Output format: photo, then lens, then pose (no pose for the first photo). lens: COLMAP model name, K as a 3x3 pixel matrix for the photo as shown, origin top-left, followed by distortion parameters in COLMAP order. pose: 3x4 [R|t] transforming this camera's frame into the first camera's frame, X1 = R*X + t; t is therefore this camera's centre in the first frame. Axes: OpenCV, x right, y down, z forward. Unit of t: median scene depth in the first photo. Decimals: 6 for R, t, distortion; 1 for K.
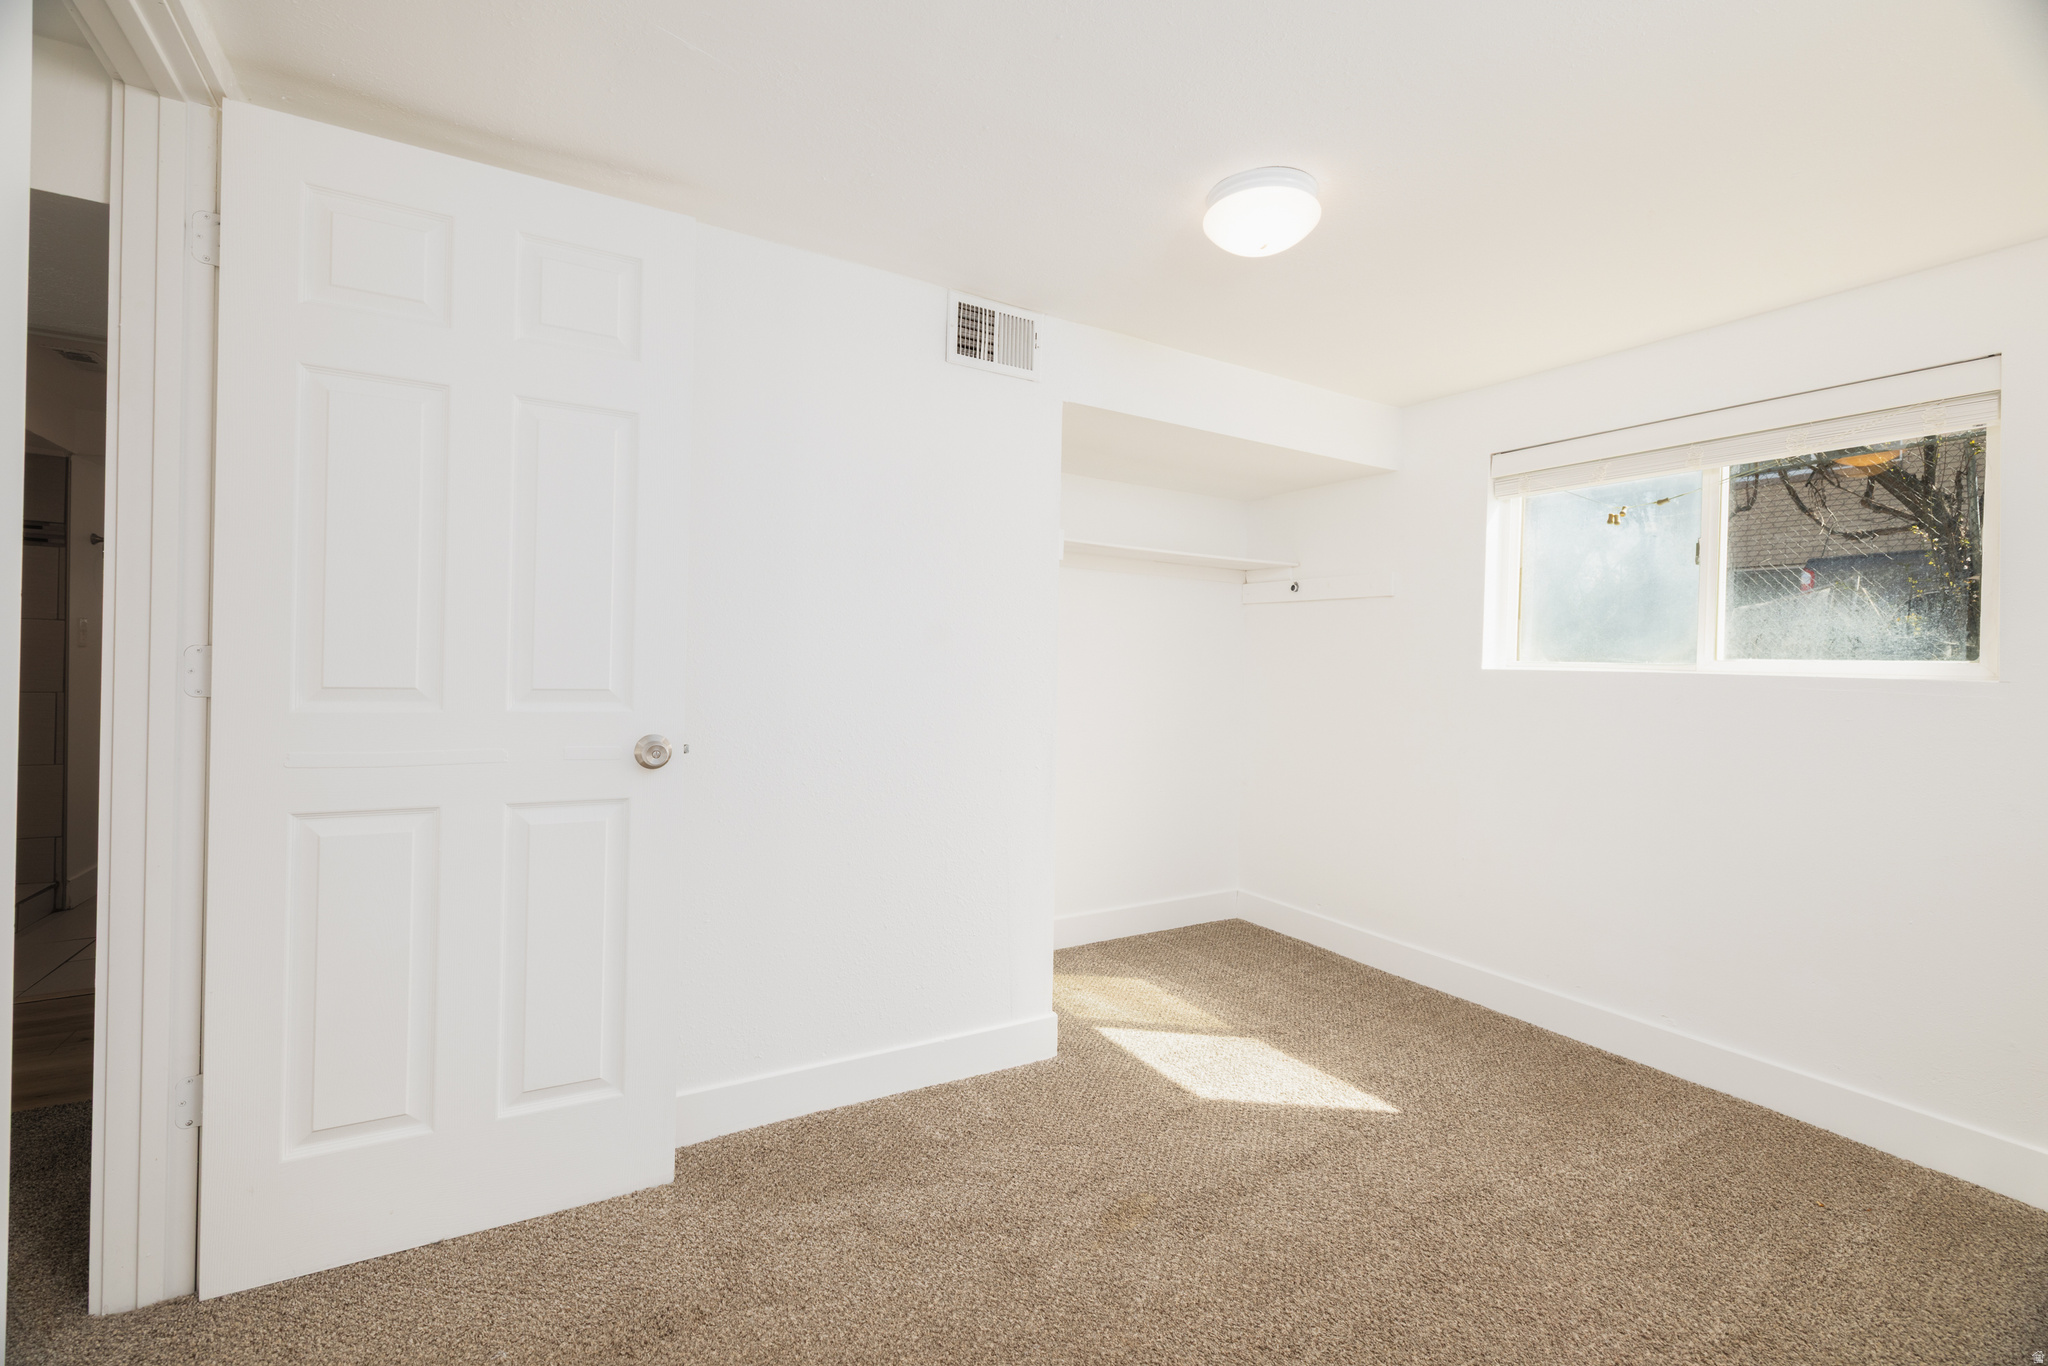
lens RADIAL K [[882.9, 0, 1020.1], [0, 882.9, 666.9], [0, 0, 1]] dist [0.000326, 0.000447]
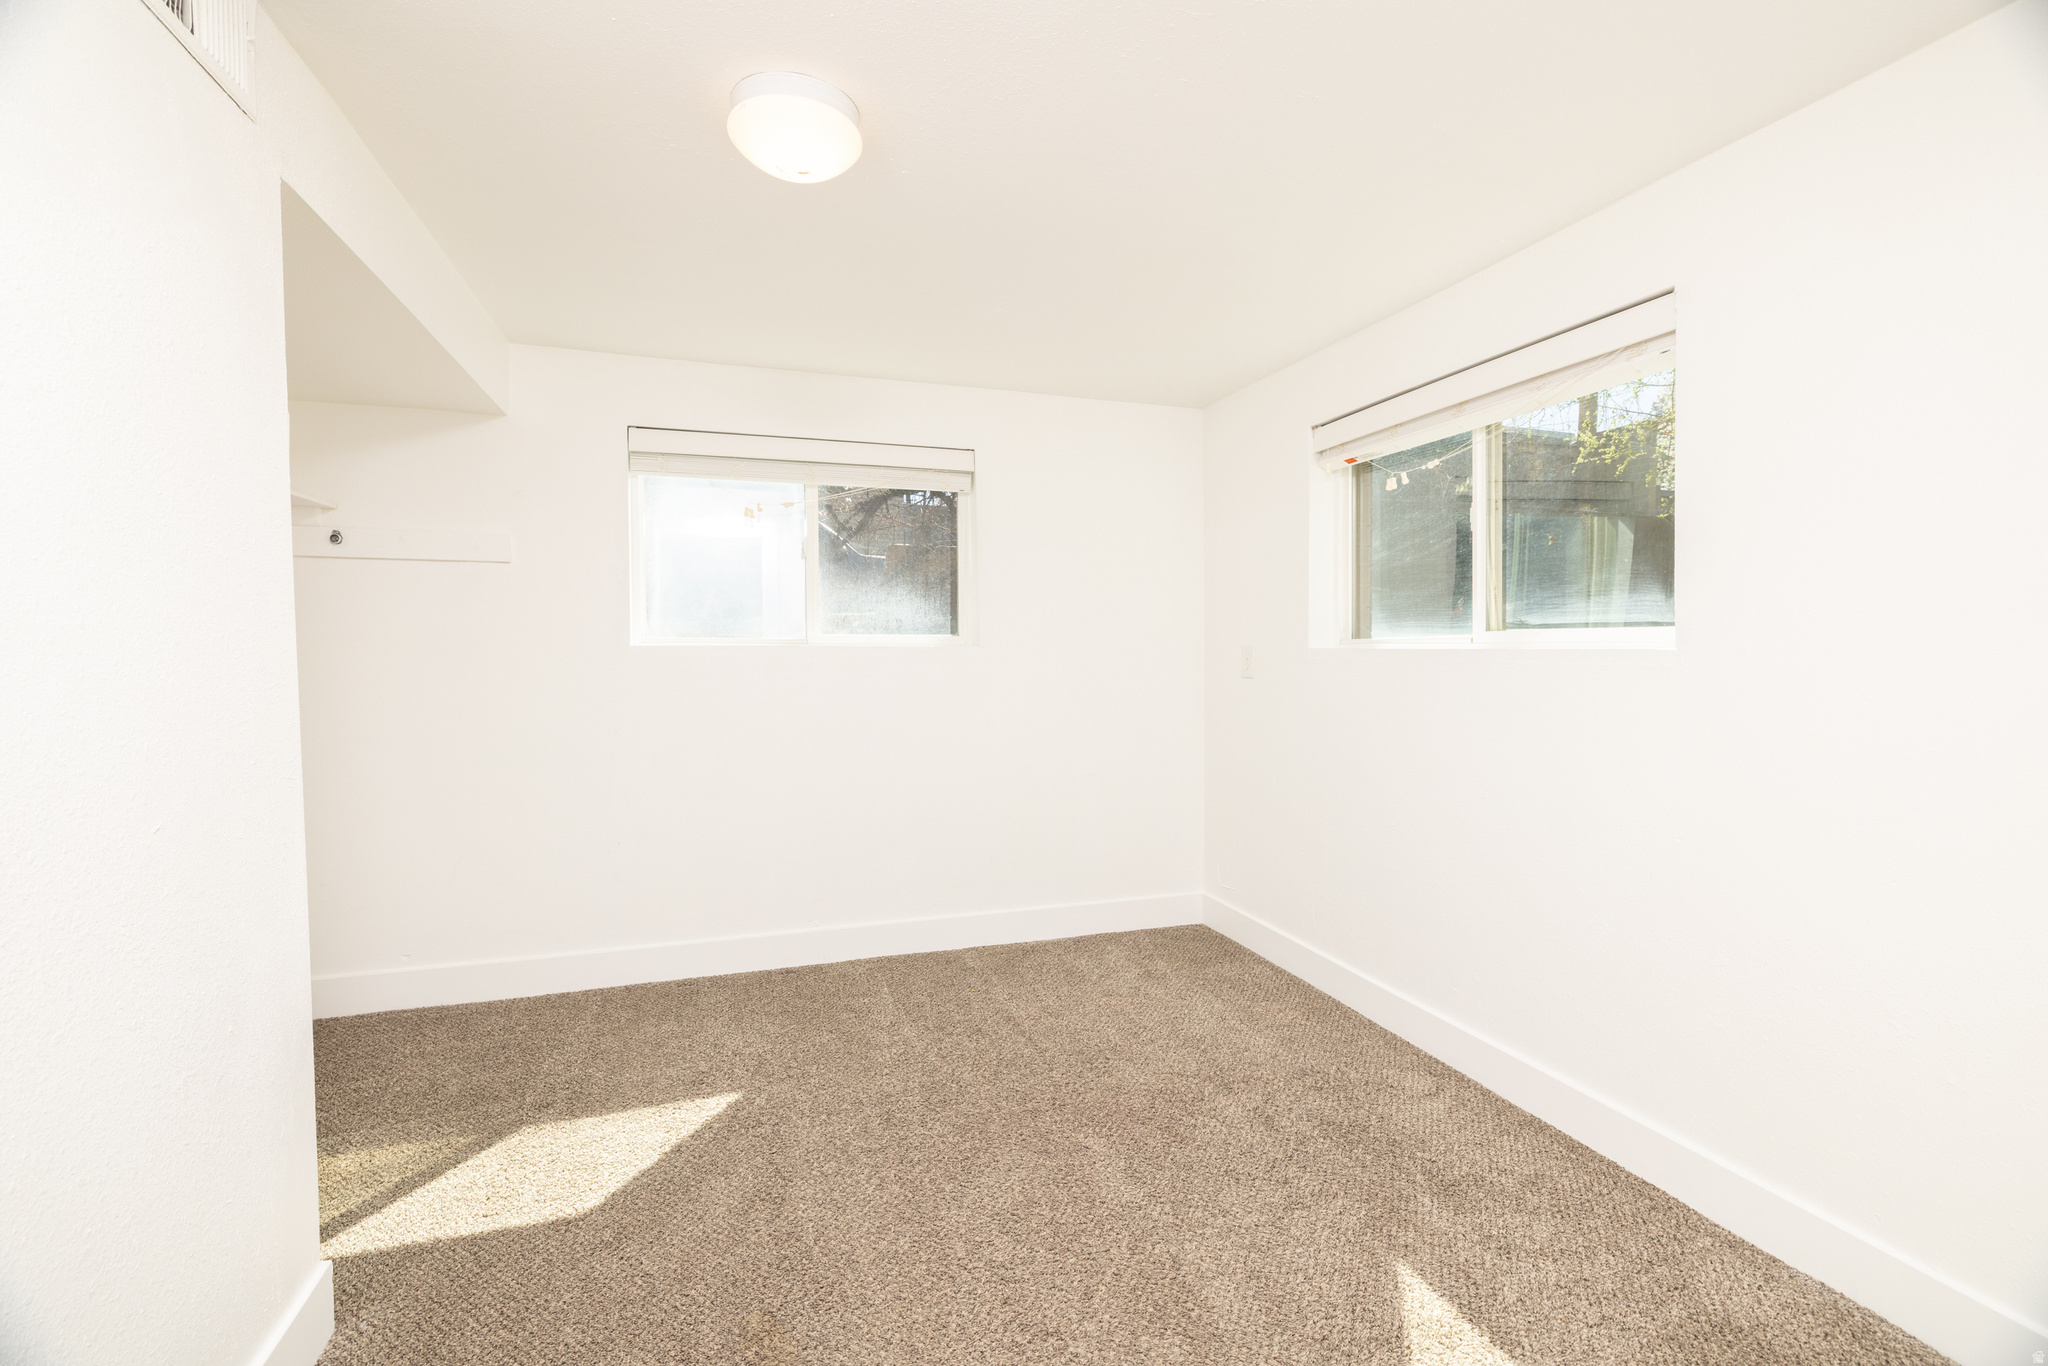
lens RADIAL K [[882.9, 0, 1014.7], [0, 882.9, 678.2], [0, 0, 1]] dist [0.000326, 0.000447]
pose [[0.220670, -0.052190, 0.973951, -0.401359], [0.013221, 0.998636, 0.050518, -0.006822], [-0.975259, 0.001728, 0.221059, 0.440225]]
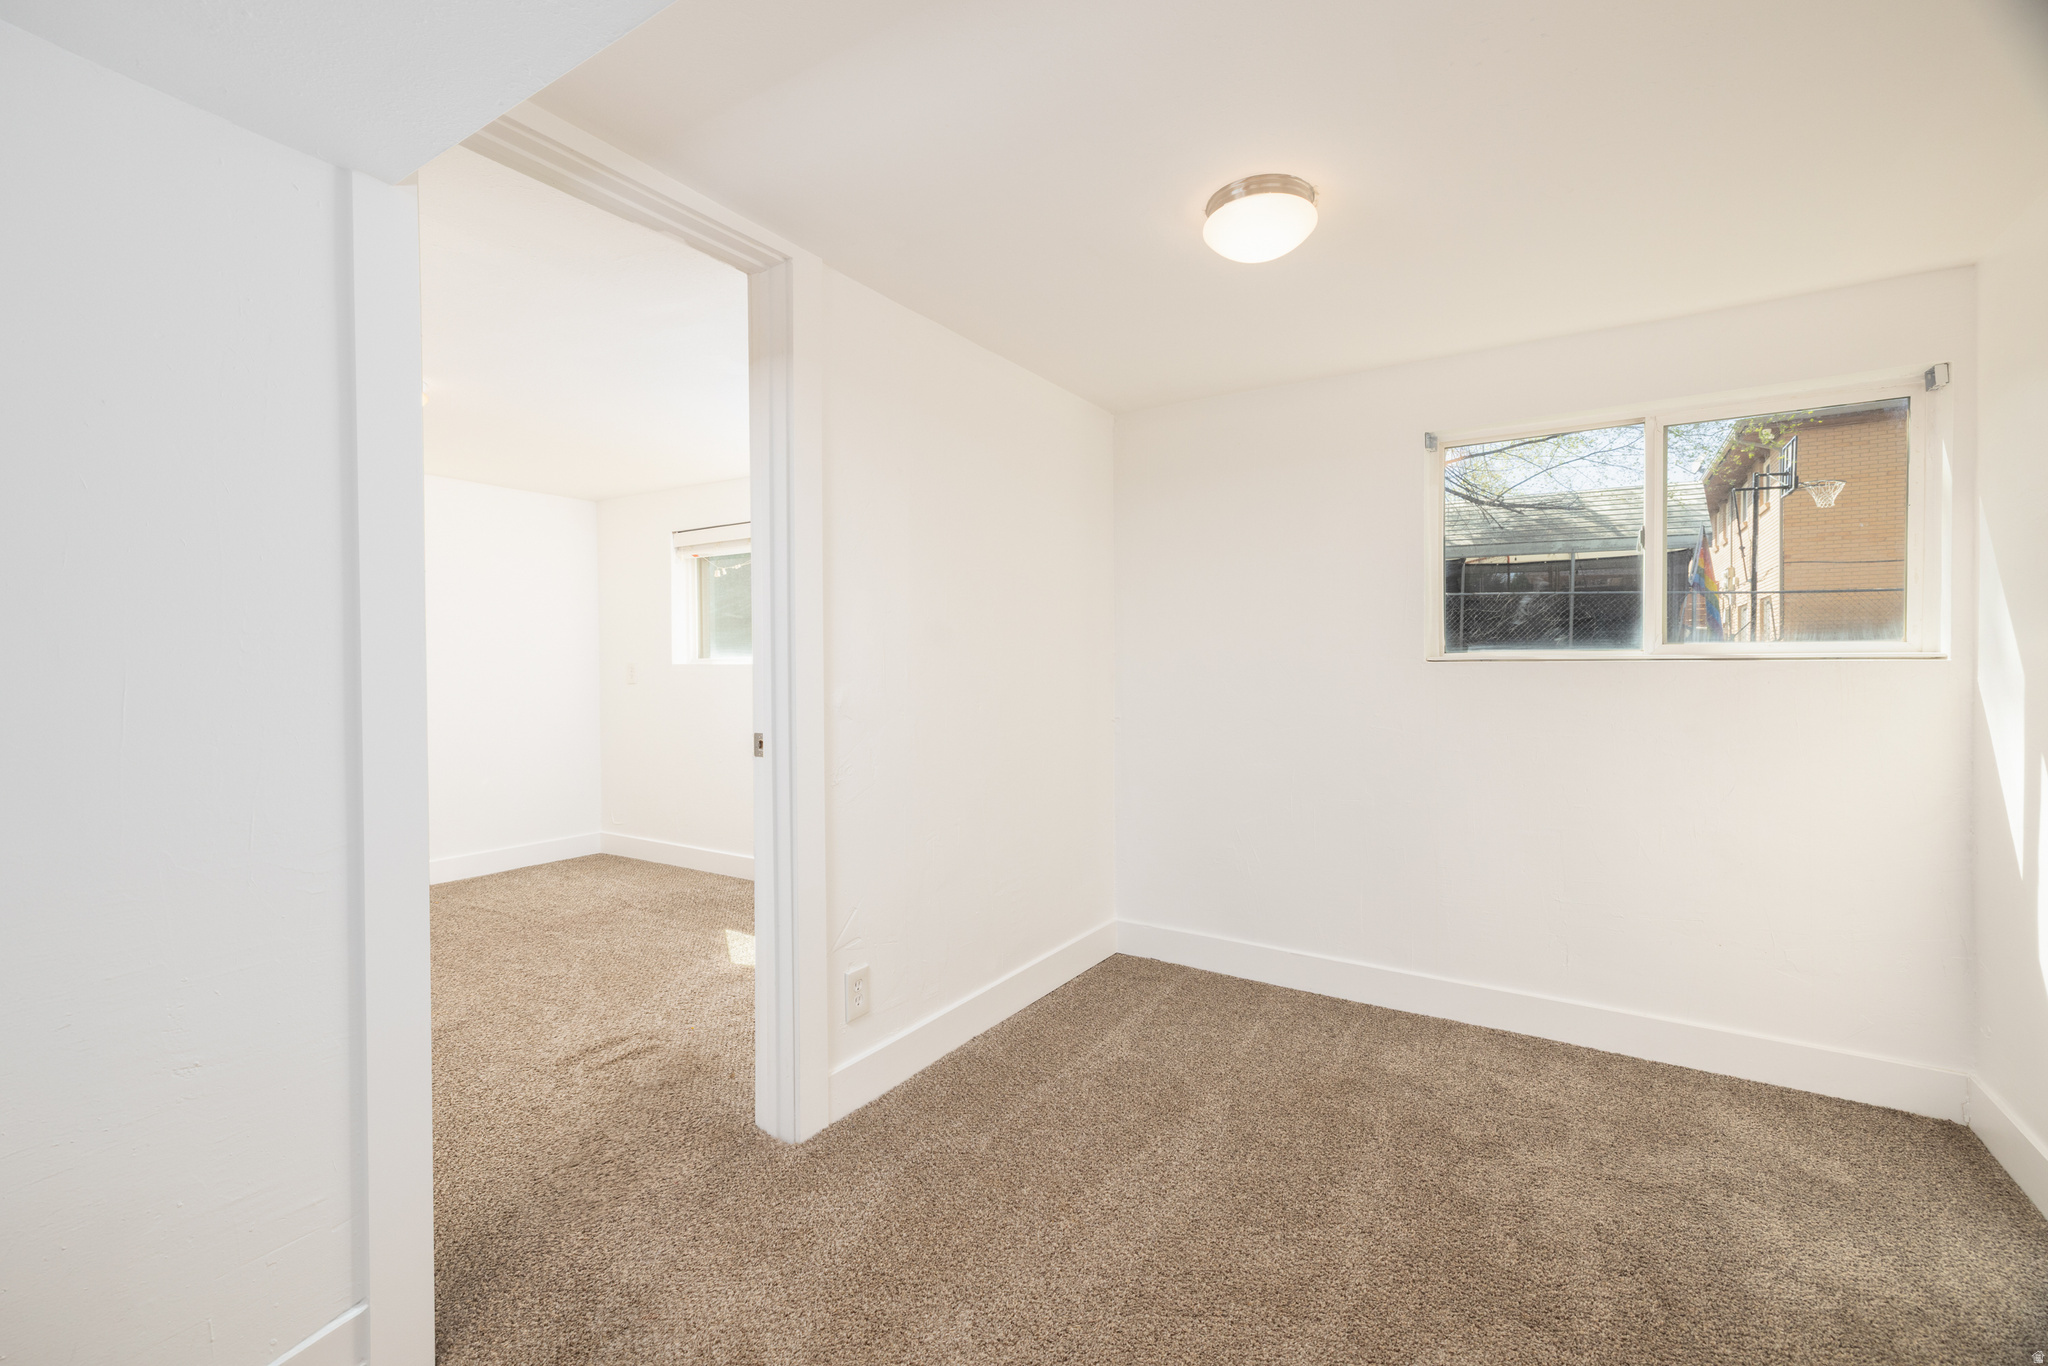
lens RADIAL K [[882.9, 0, 1019.2], [0, 882.9, 672.4], [0, 0, 1]] dist [0.000326, 0.000447]
pose [[-0.453698, -0.026122, 0.890772, -1.224552], [-0.001321, 0.999589, 0.028640, -0.020334], [-0.891154, 0.011817, -0.453546, 0.517776]]
